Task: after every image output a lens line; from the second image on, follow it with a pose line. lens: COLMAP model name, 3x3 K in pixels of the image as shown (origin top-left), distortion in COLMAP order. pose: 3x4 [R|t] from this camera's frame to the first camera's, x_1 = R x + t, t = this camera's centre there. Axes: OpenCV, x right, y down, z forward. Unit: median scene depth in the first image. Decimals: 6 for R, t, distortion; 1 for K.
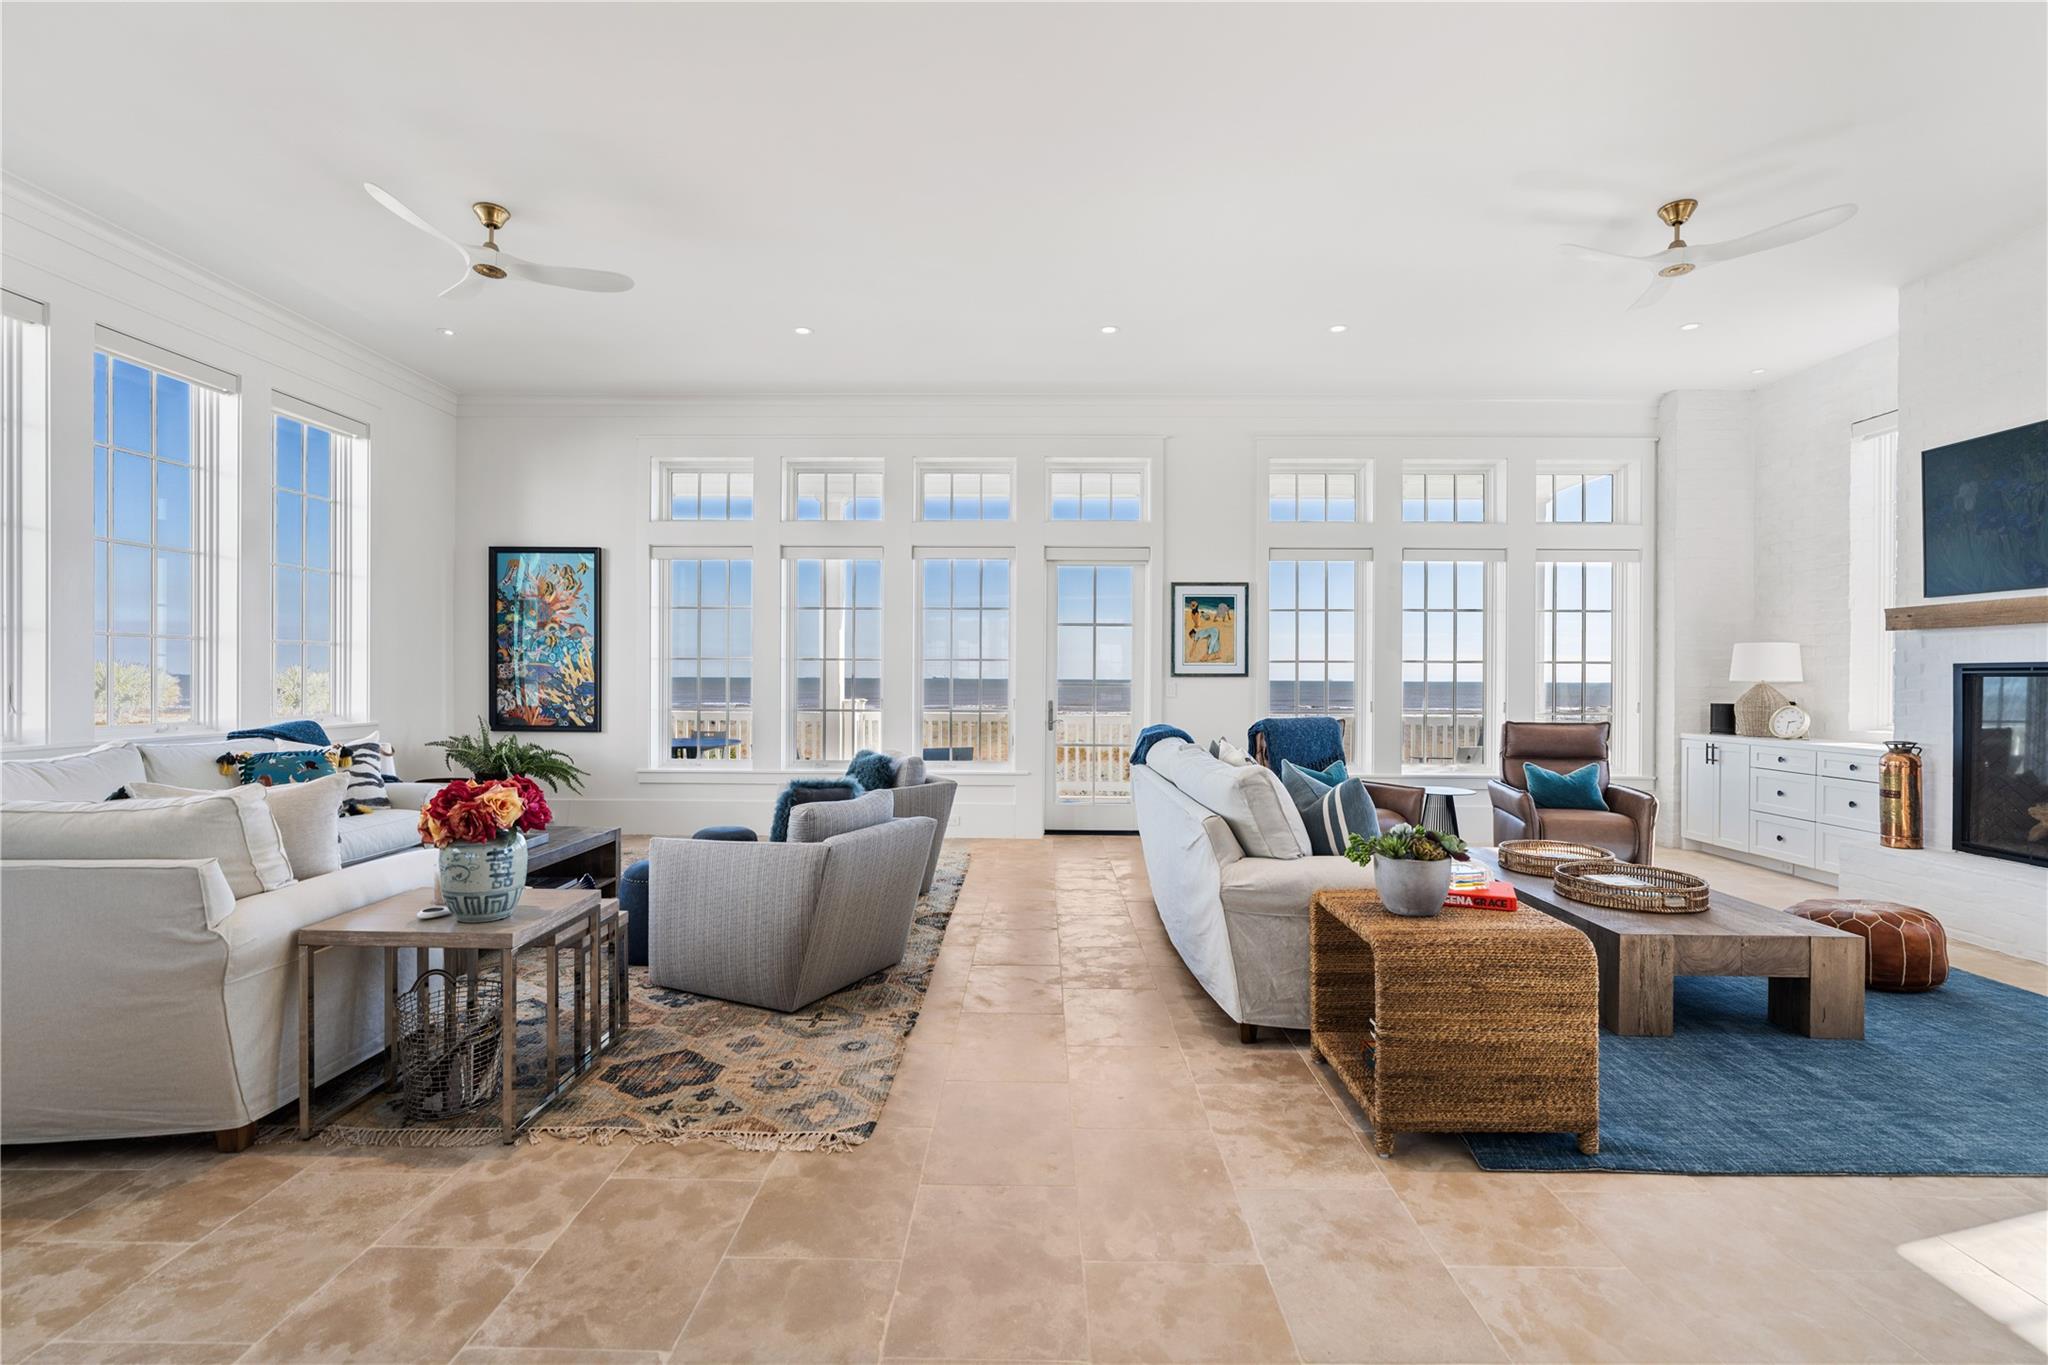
lens RADIAL K [[929.3, 0, 1026.0], [0, 929.3, 679.4], [0, 0, 1]] dist [-0.004569, 0.002151]
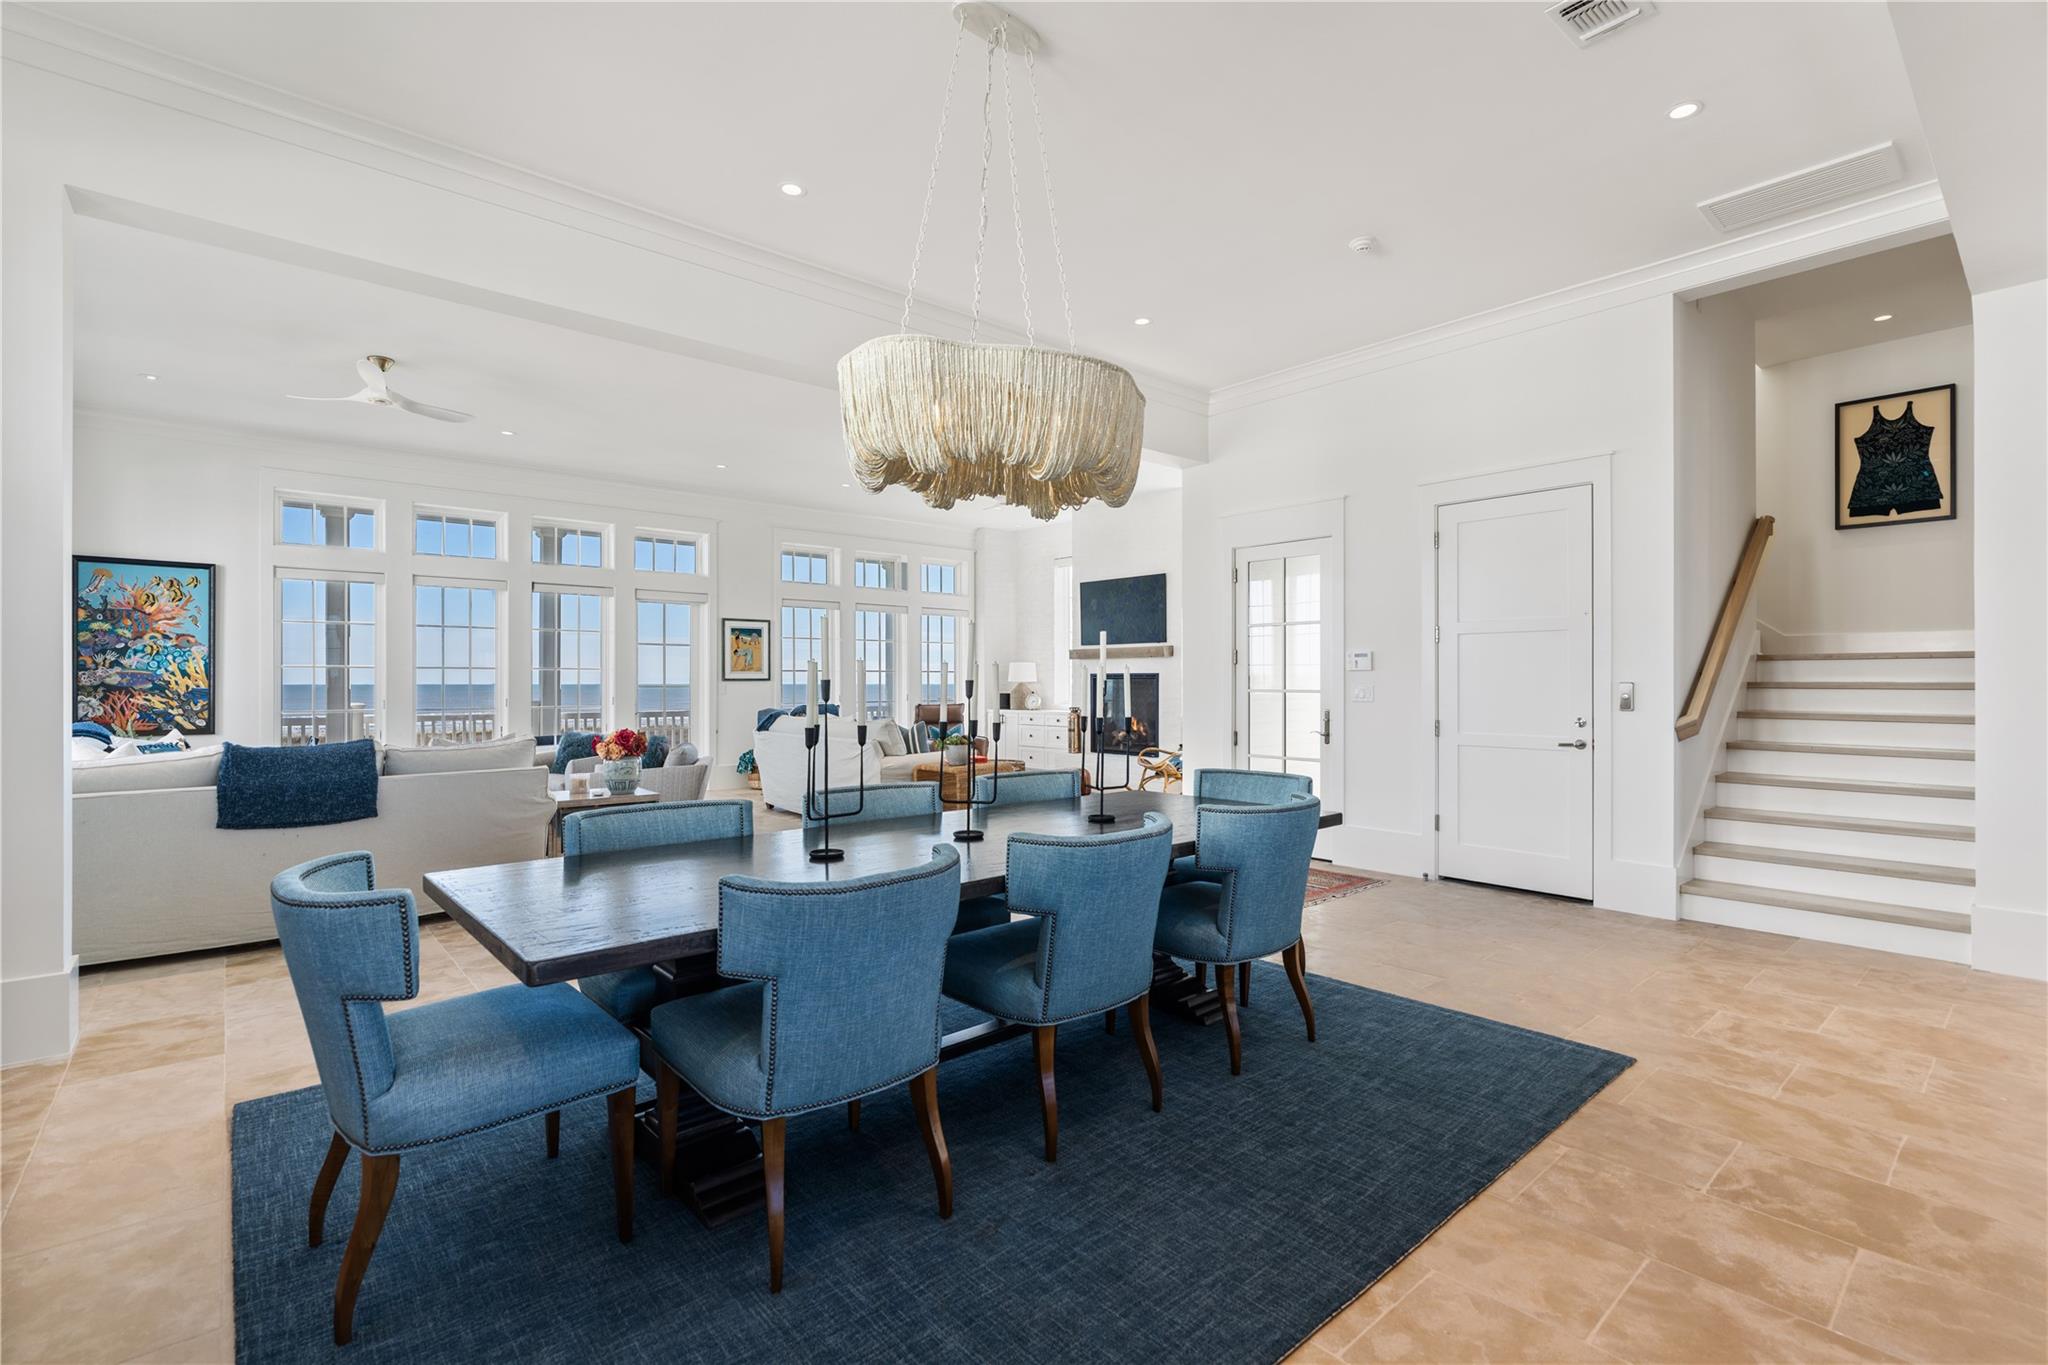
lens RADIAL K [[929.3, 0, 1036.0], [0, 929.3, 683.2], [0, 0, 1]] dist [-0.004569, 0.002151]
pose [[0.738784, -0.006087, 0.673915, -0.598480], [0.006230, 0.999978, 0.002203, 0.000832], [-0.673913, 0.002572, 0.738806, -0.562877]]
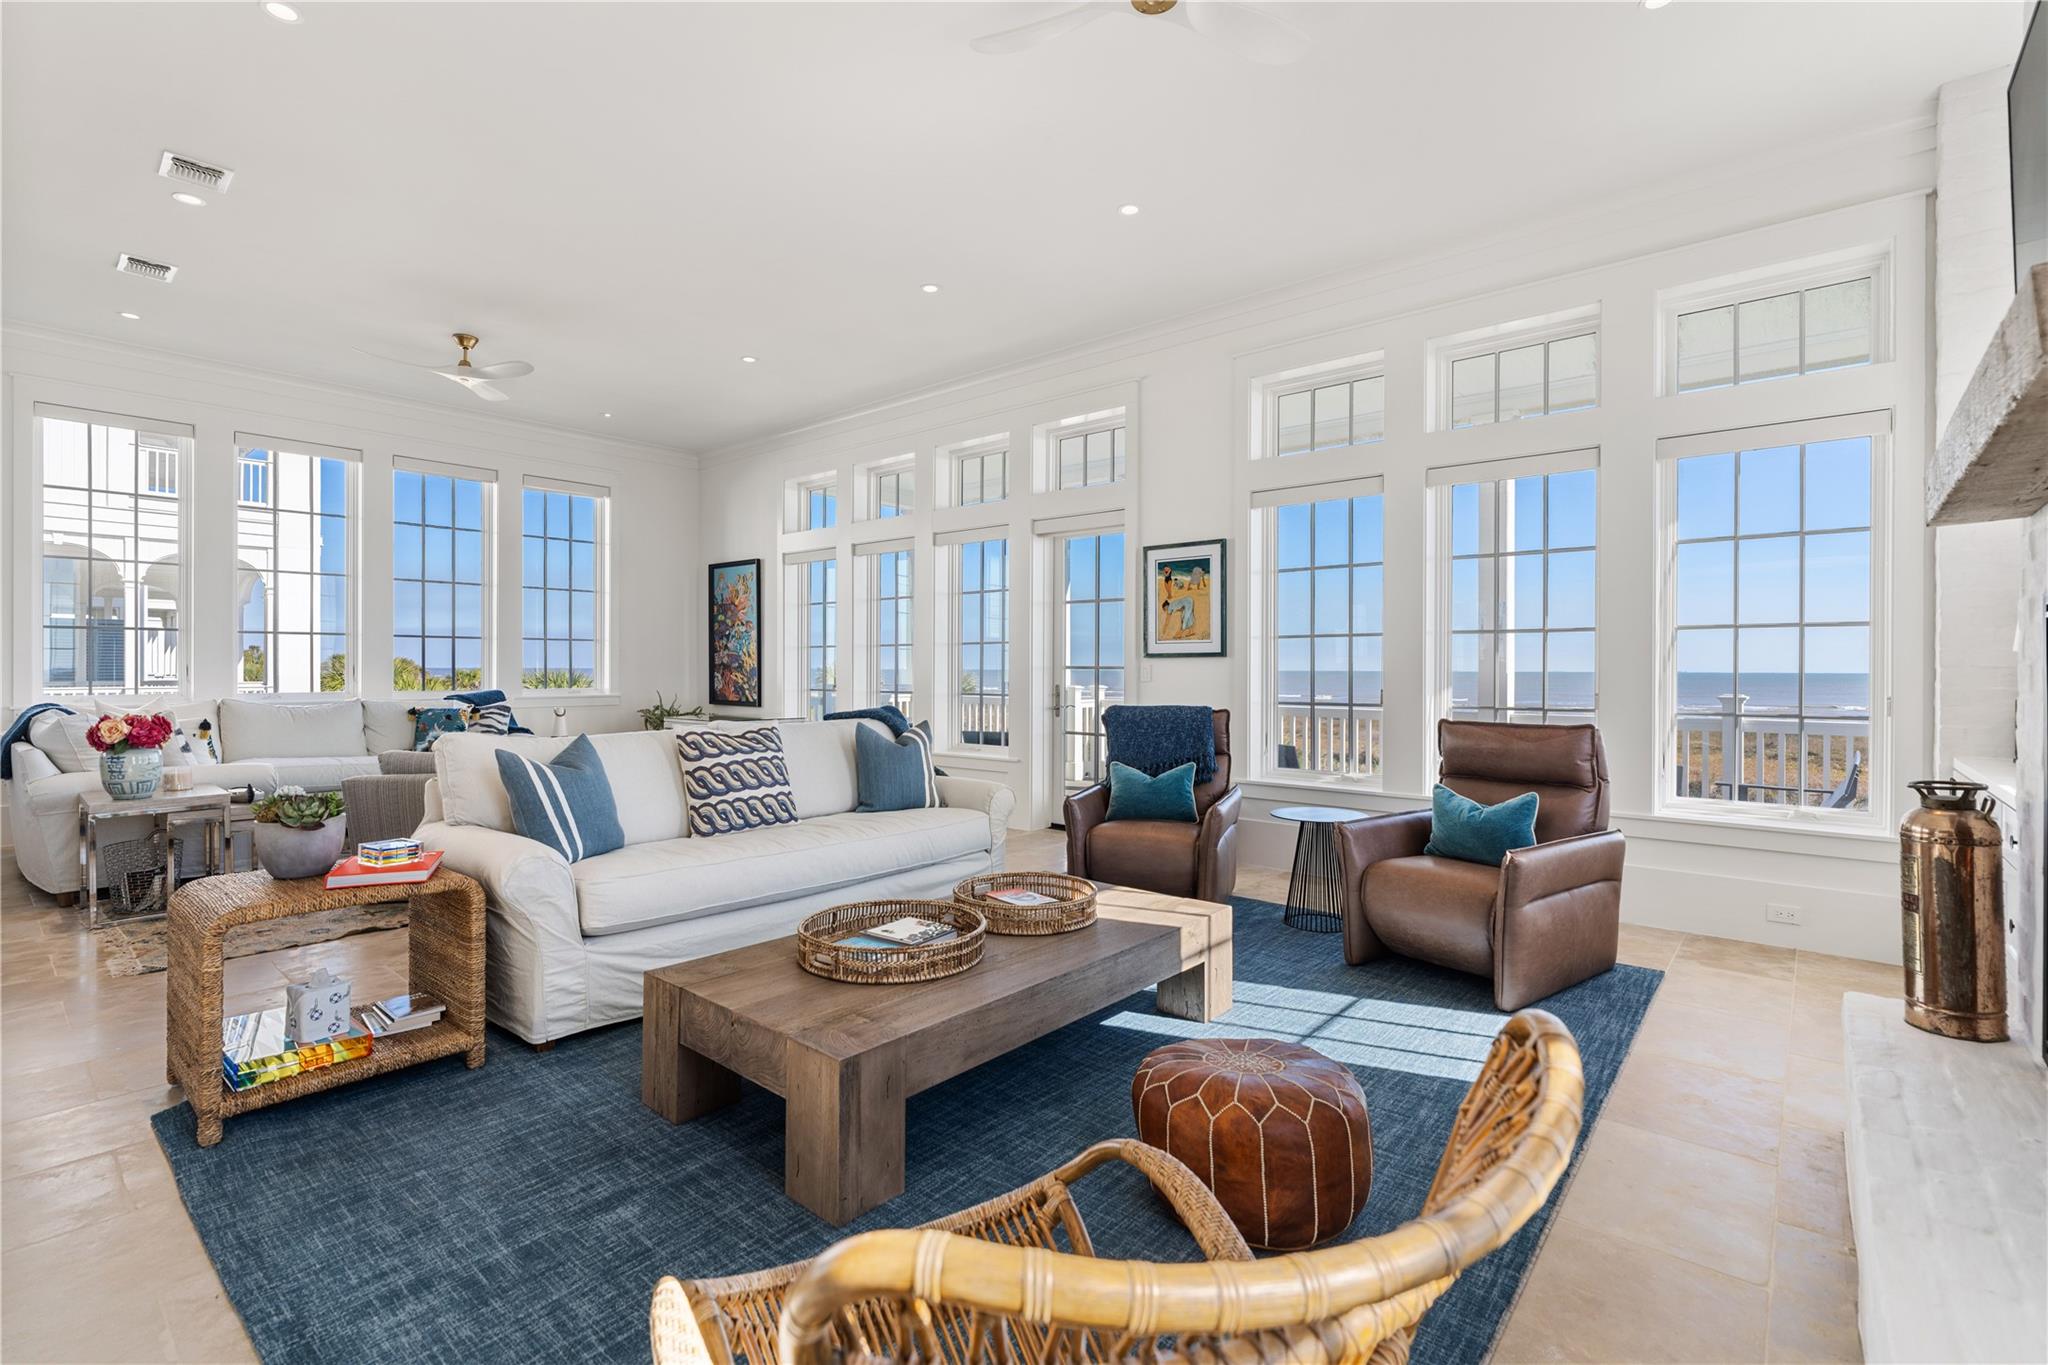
lens RADIAL K [[929.3, 0, 1025.2], [0, 929.3, 672.3], [0, 0, 1]] dist [-0.004569, 0.002151]
pose [[0.763940, -0.000577, -0.645288, 0.773528], [-0.000654, 0.999998, -0.001668, 0.015250], [0.645287, 0.001696, 0.763938, 0.344161]]
